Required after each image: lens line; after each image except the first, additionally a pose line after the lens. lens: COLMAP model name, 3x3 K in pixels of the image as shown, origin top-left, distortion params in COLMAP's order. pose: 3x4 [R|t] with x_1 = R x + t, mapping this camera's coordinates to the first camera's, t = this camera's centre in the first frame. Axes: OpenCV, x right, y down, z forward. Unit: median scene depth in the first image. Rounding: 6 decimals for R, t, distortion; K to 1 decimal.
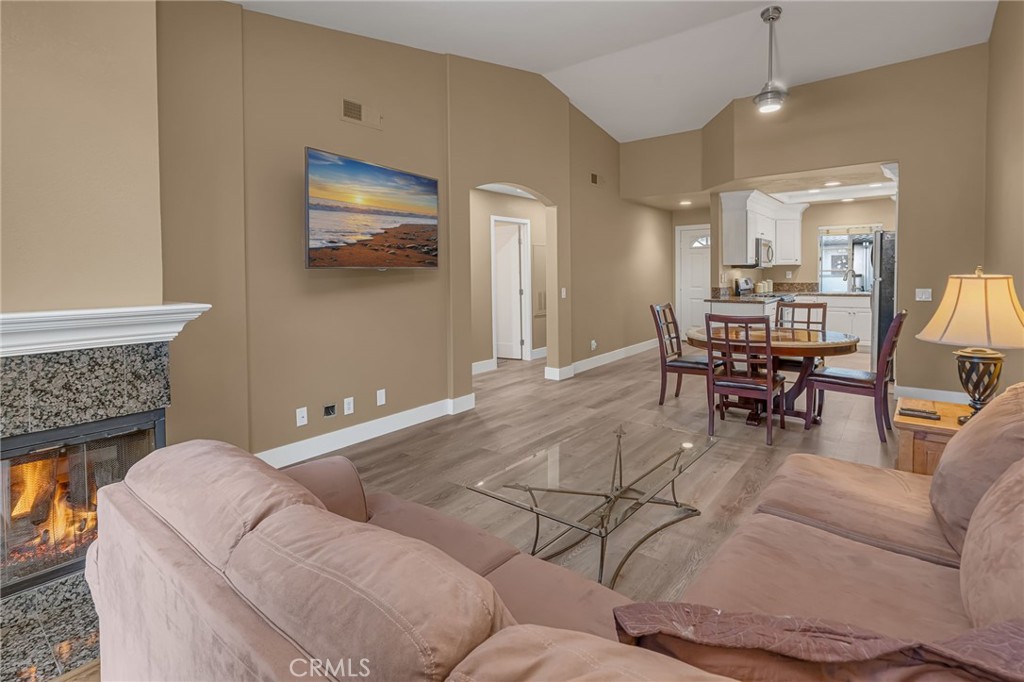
lens RADIAL K [[487.0, 0, 503.8], [0, 487.0, 290.6], [0, 0, 1]] dist [-0.002831, 0.001548]
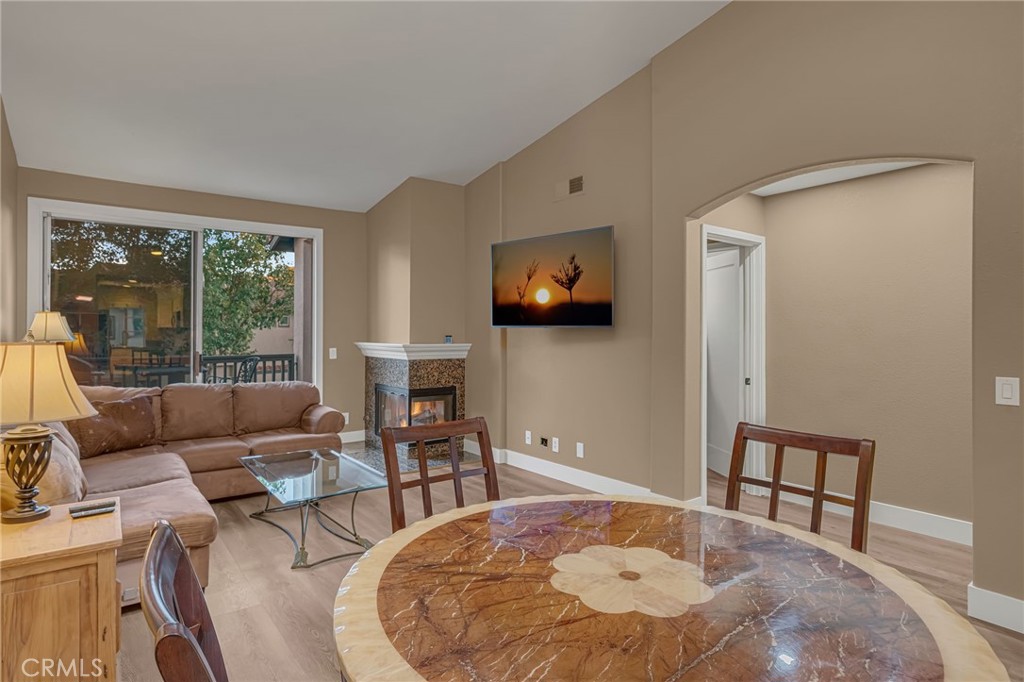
lens RADIAL K [[552.3, 0, 487.2], [0, 552.3, 326.1], [0, 0, 1]] dist [0.006925, 0.001423]
pose [[-0.265632, 0.001061, -0.964074, 0.613476], [-0.028785, 0.999545, 0.009031, -0.032894], [0.963645, 0.030150, -0.265481, 0.730803]]
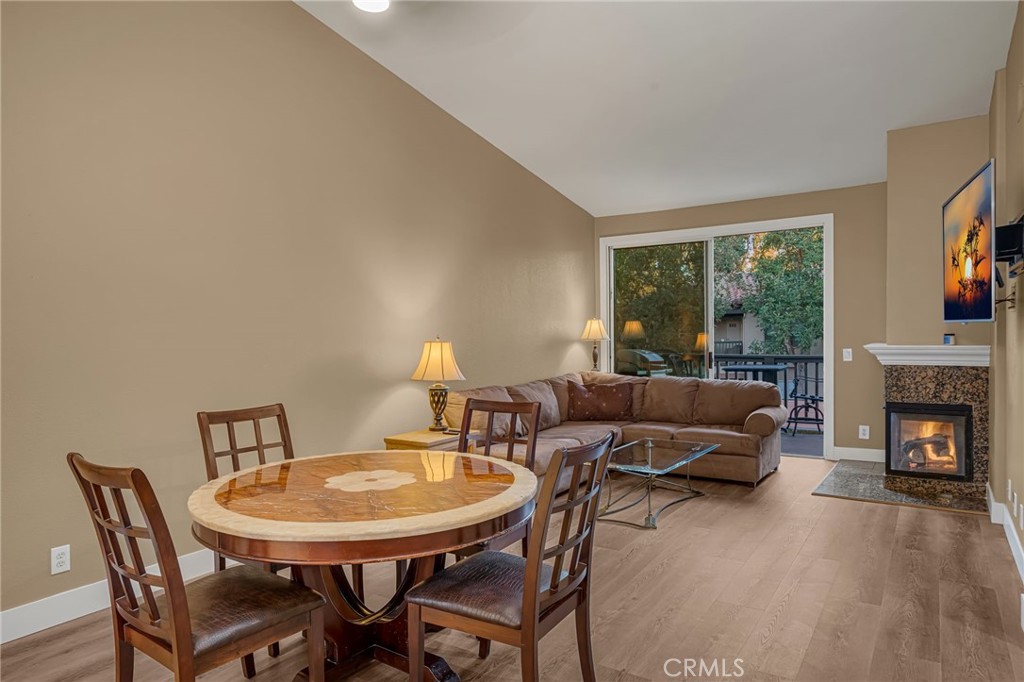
lens RADIAL K [[633.9, 0, 502.3], [0, 633.9, 350.9], [0, 0, 1]] dist [0.008058, -0.002401]
pose [[-0.995203, 0.027519, -0.093885, 0.337743], [0.021921, 0.997949, 0.060139, -0.044923], [0.095348, 0.057792, -0.993765, 1.159598]]
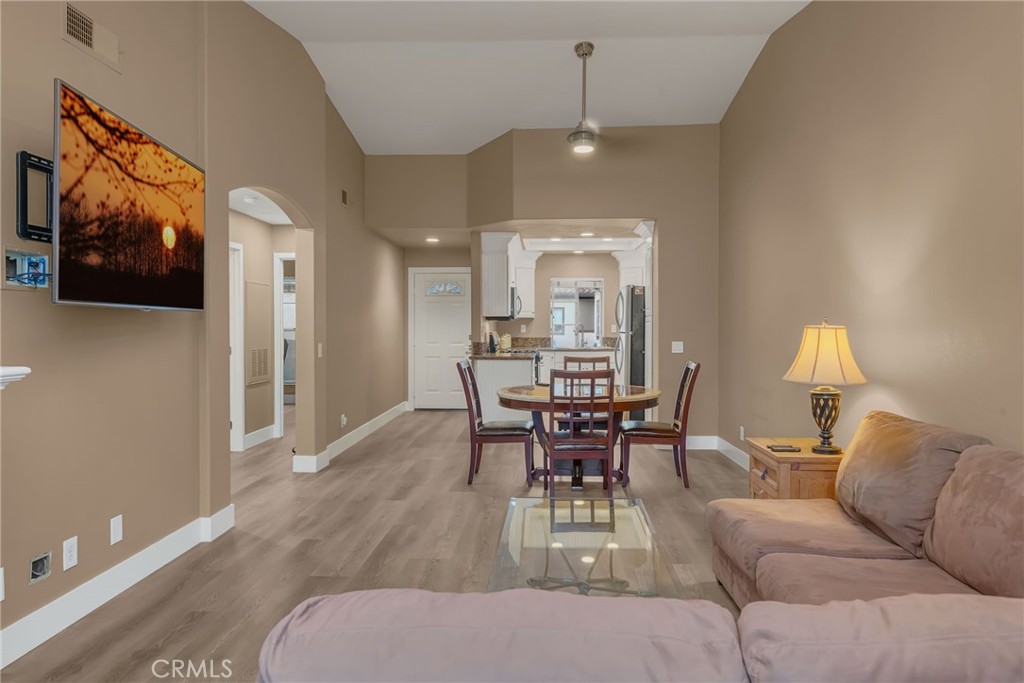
lens RADIAL K [[641.0, 0, 503.9], [0, 641.0, 340.5], [0, 0, 1]] dist [-0.011190, 0.000004]
pose [[0.806946, -0.002210, 0.590622, -0.214628], [0.011494, 0.999862, -0.011963, 0.005199], [-0.590514, 0.016442, 0.806860, 0.071335]]
